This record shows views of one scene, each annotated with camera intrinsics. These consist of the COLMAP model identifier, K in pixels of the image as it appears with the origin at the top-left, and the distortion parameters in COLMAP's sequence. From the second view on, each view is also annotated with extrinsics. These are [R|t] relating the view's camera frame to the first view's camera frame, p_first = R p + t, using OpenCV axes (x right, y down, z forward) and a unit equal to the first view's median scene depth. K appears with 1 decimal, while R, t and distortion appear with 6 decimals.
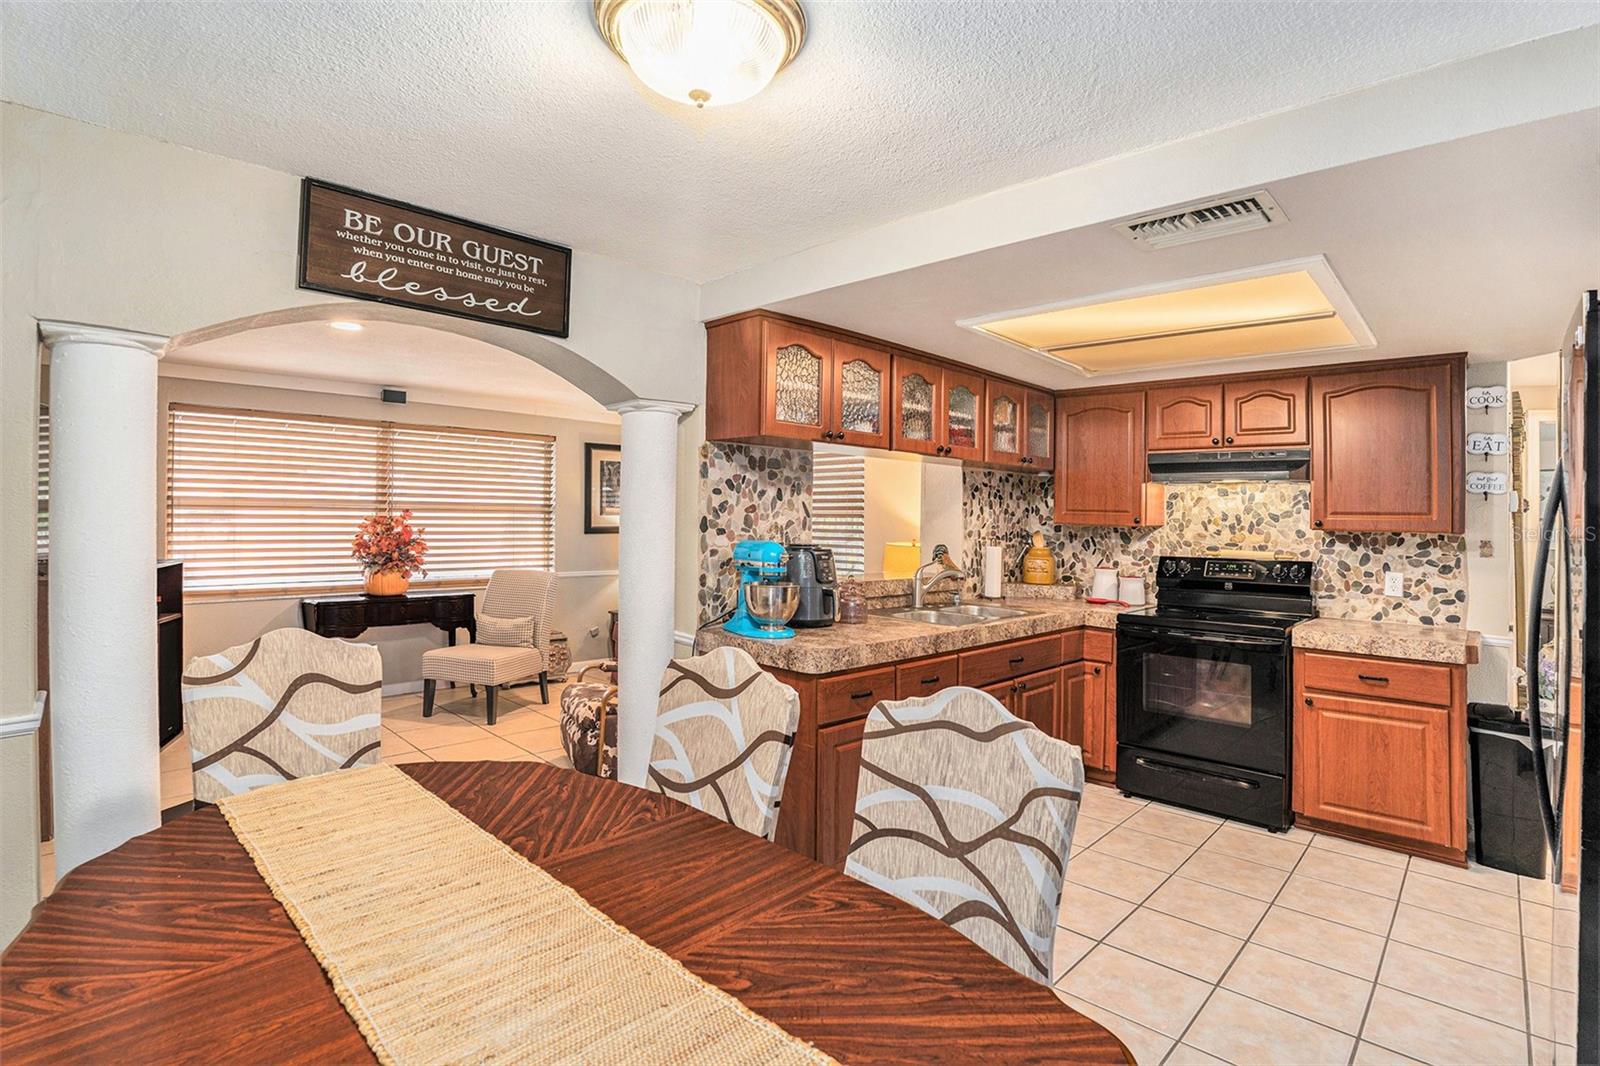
lens RADIAL K [[753.4, 0, 829.2], [0, 753.4, 497.7], [0, 0, 1]] dist [-0.059981, 0.005965]
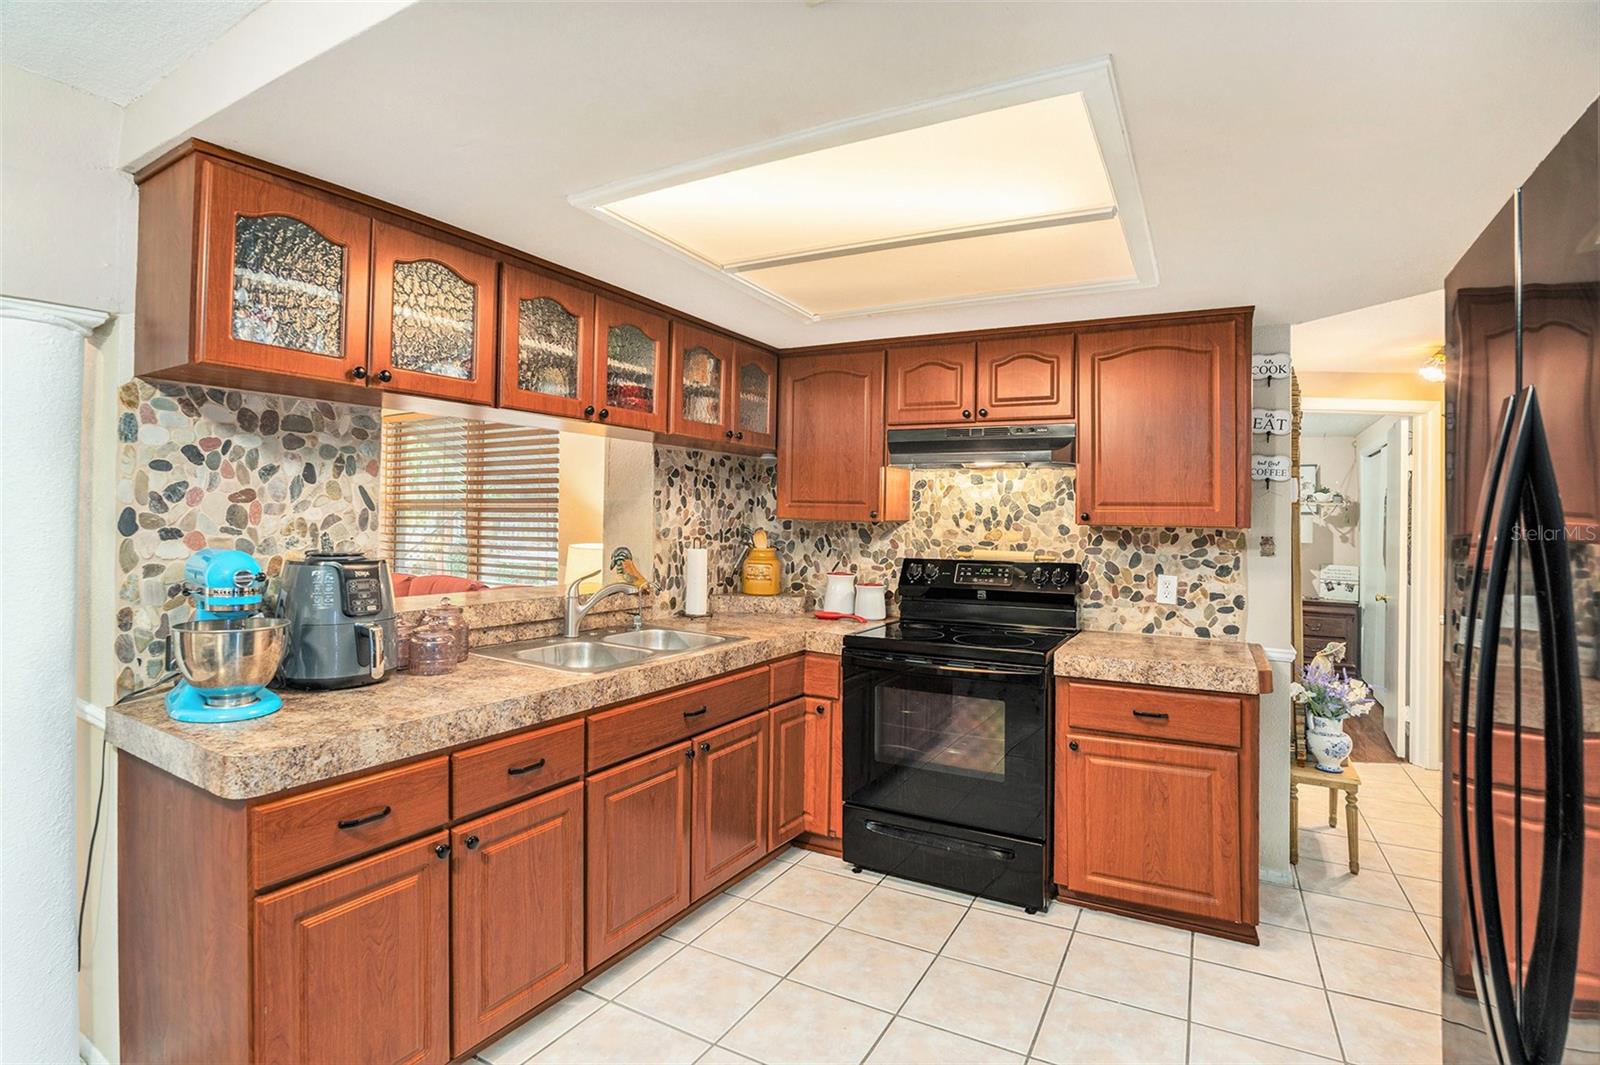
lens RADIAL K [[753.4, 0, 807.8], [0, 753.4, 508.3], [0, 0, 1]] dist [-0.059981, 0.005965]
pose [[0.970208, -0.002421, 0.242261, 0.181110], [-0.001934, 0.999841, 0.017740, 0.012490], [-0.242265, -0.017680, 0.970049, 0.292026]]
